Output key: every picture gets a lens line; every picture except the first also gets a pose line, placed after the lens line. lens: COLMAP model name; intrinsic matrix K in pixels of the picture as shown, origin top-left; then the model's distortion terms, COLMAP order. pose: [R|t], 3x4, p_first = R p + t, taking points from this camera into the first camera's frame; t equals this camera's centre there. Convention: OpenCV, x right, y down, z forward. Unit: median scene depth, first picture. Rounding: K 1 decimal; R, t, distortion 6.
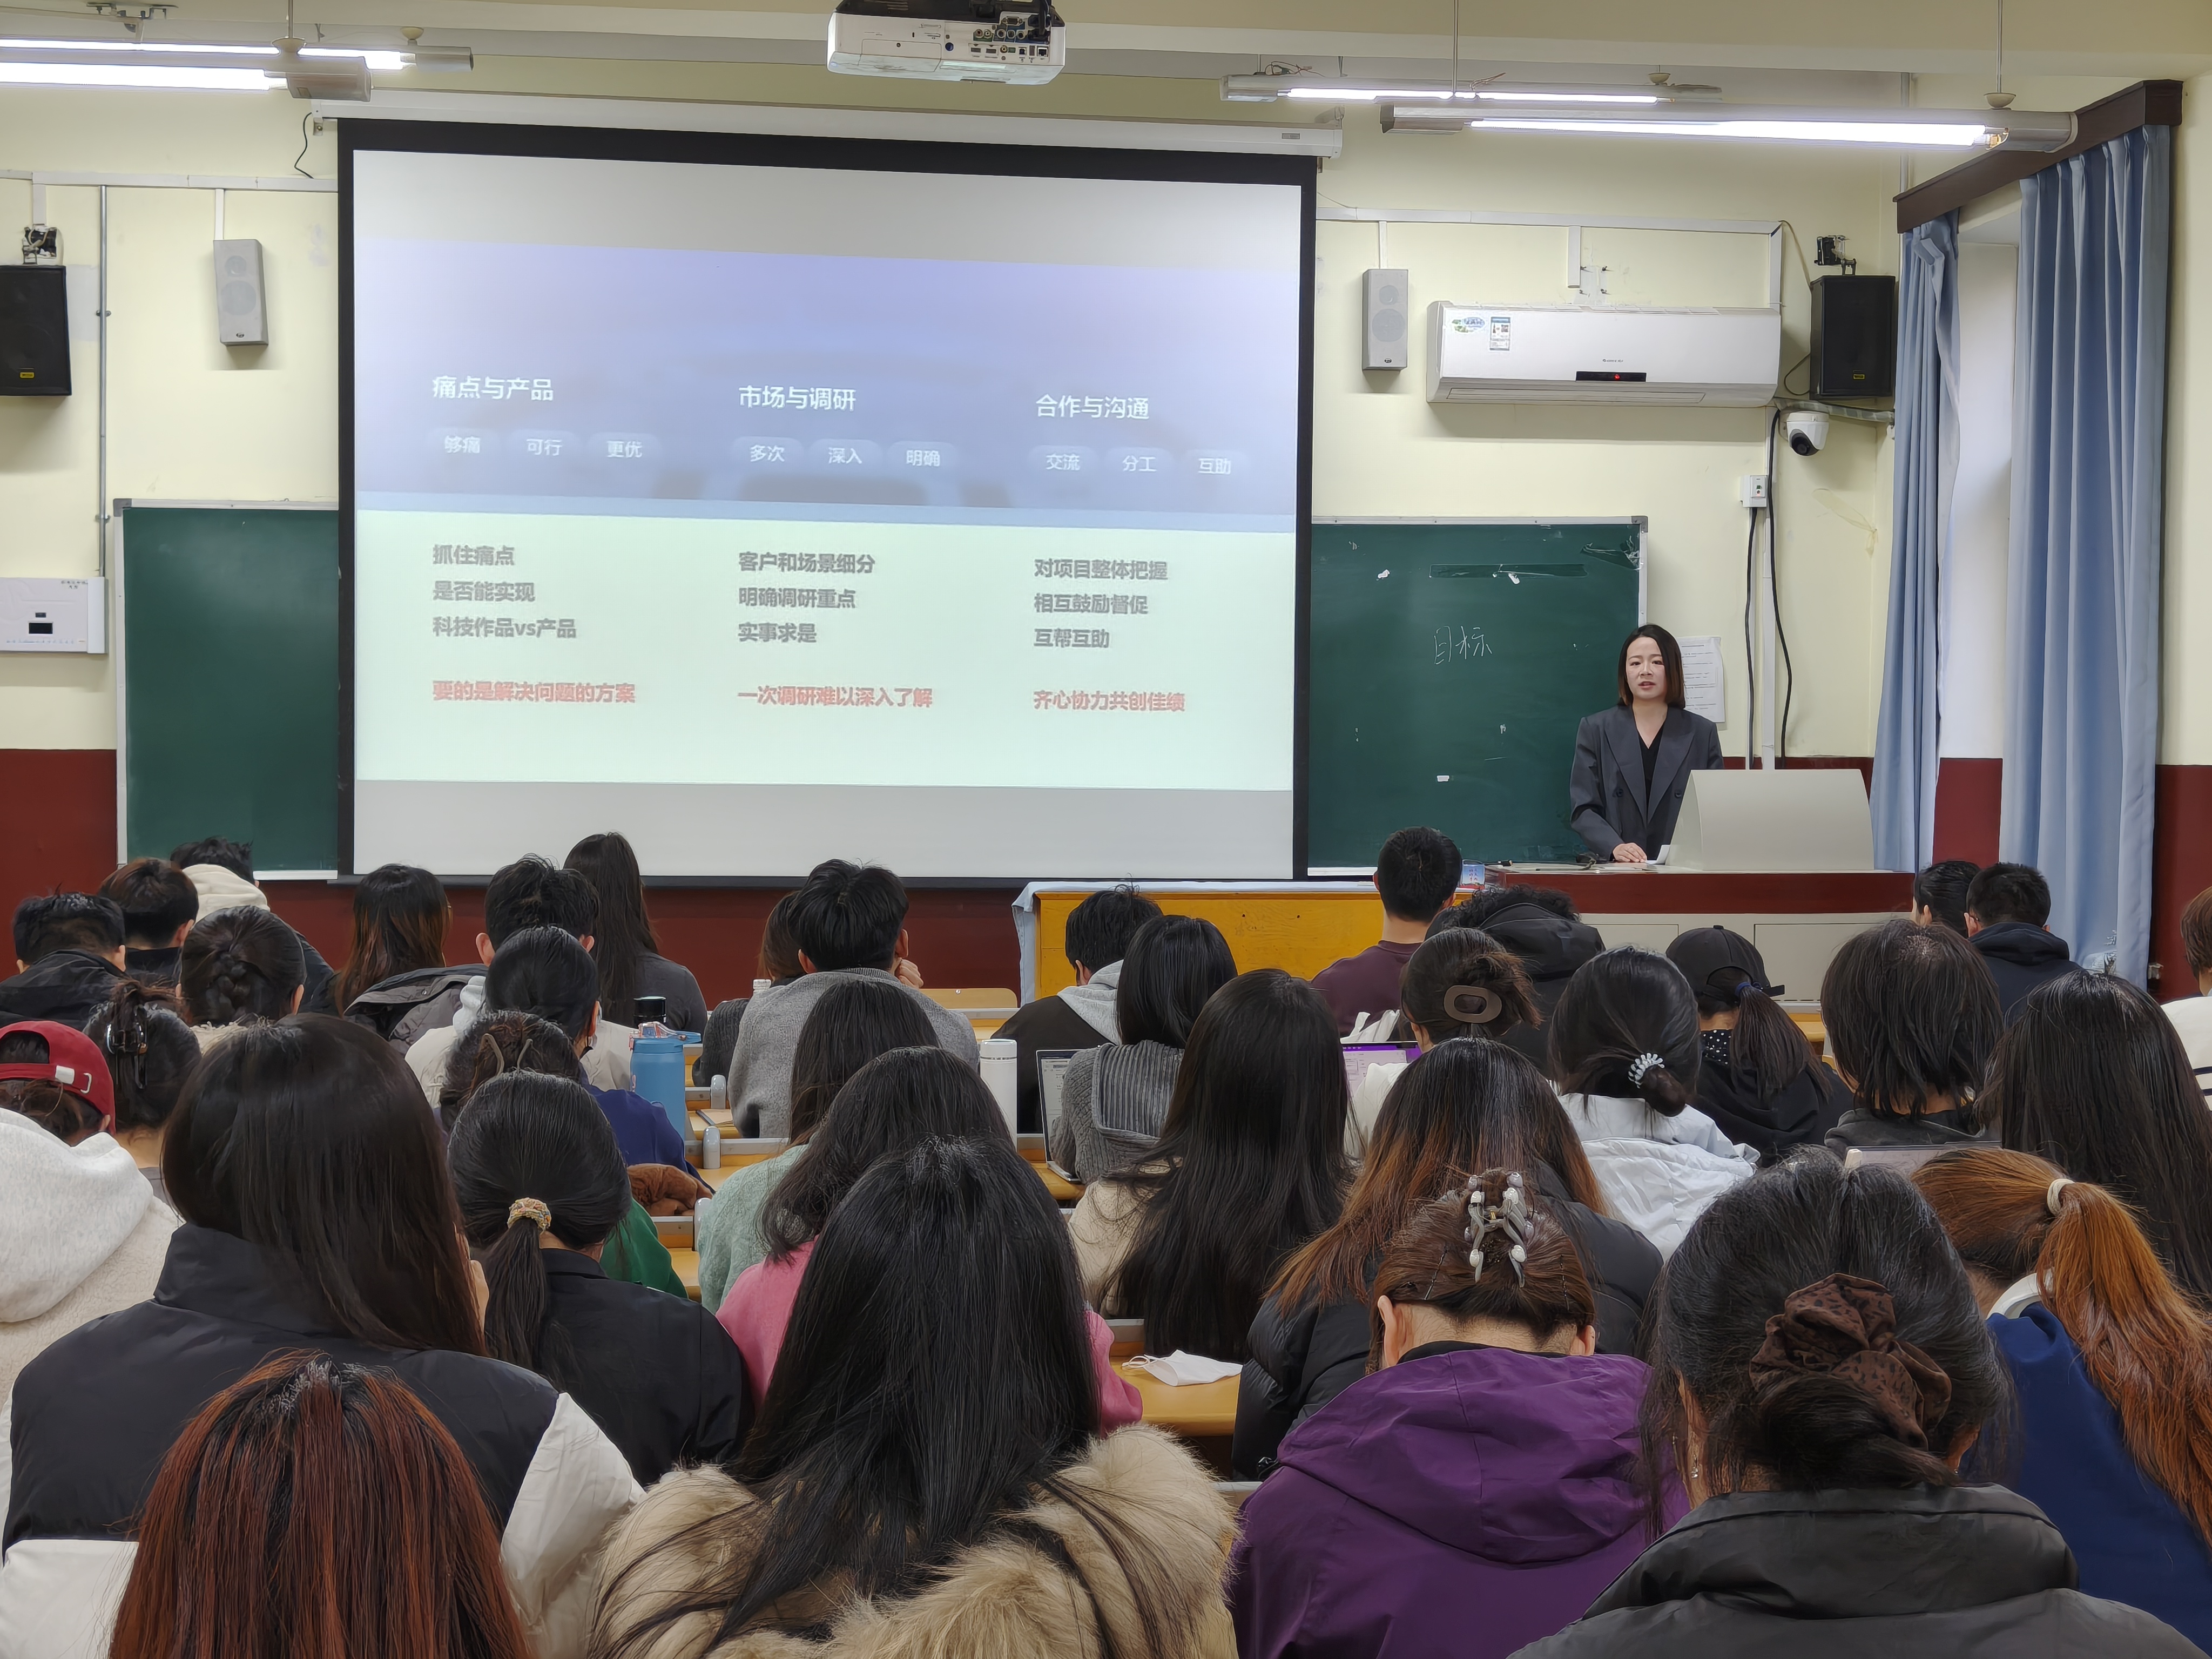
lens RADIAL K [[3114.0, 0, 1106.0], [0, 3114.0, 829.5], [0, 0, 1]] dist [0.051367, -0.142779]
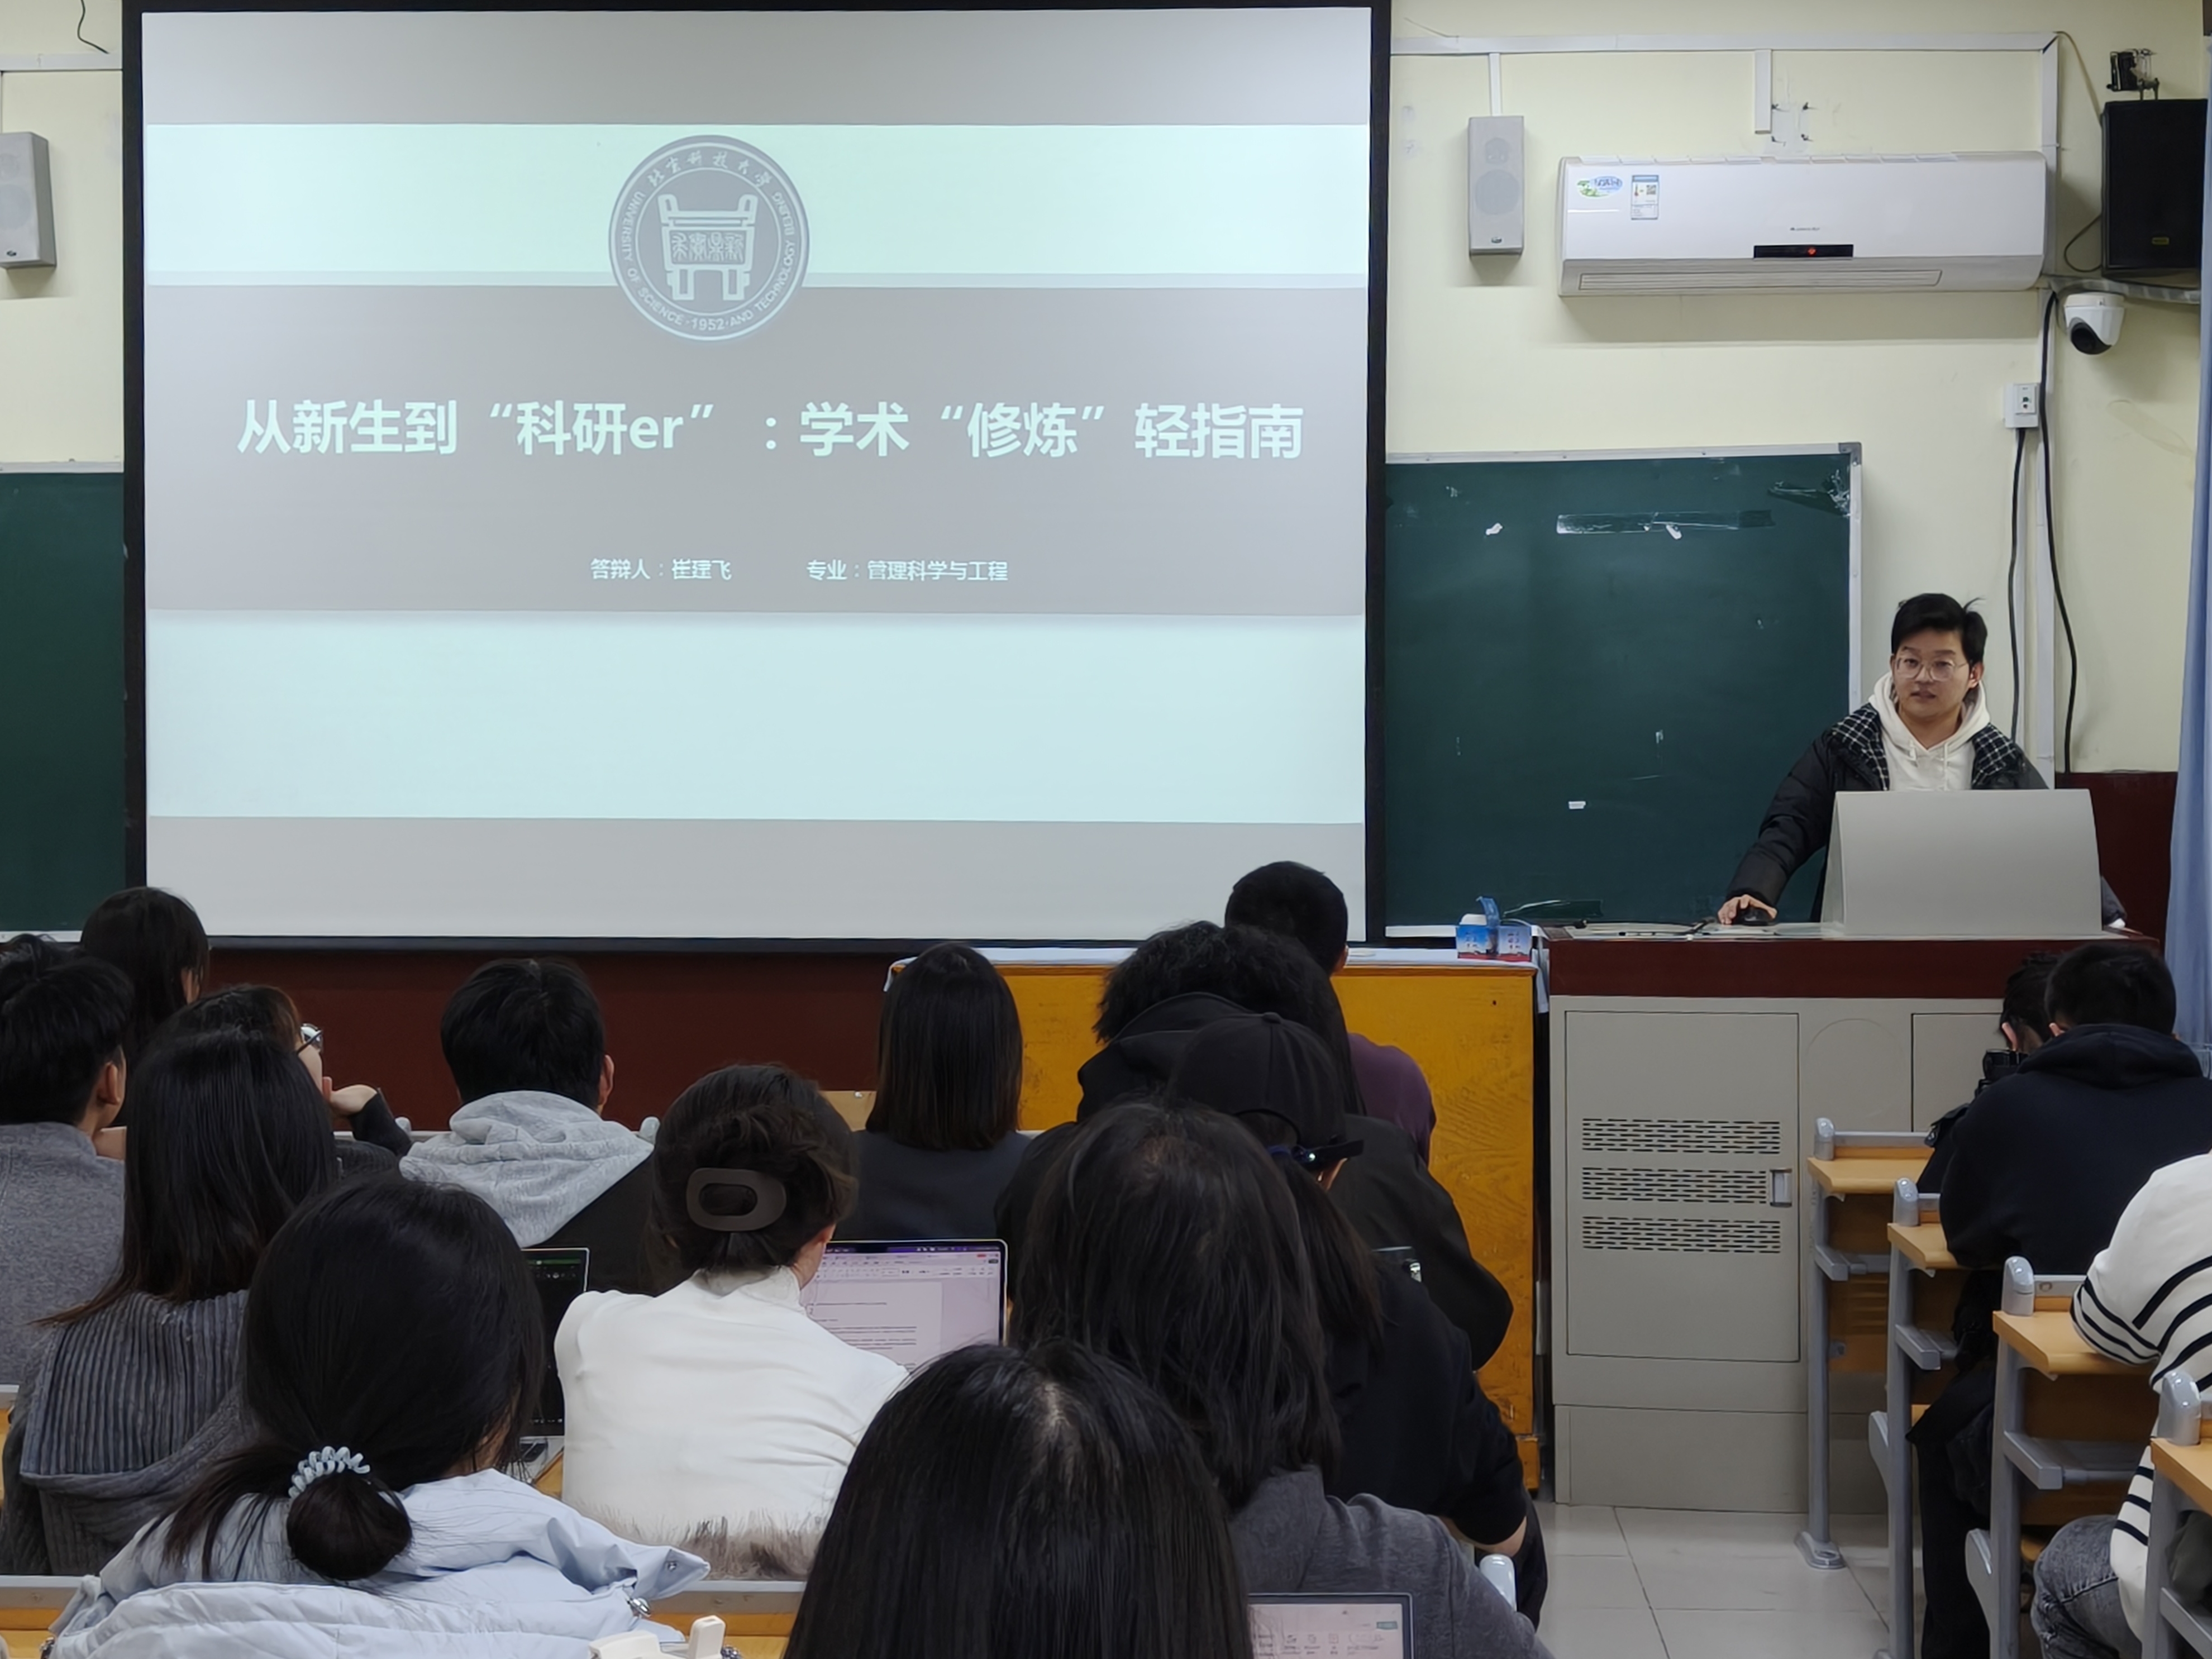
lens RADIAL K [[3414.7, 0, 1106.0], [0, 3414.7, 829.5], [0, 0, 1]] dist [0.072797, -0.314110]
pose [[0.985114, -0.004726, -0.171840, 0.137674], [0.002950, 0.999940, -0.010589, -0.002391], [0.171880, 0.009924, 0.985068, 0.185945]]
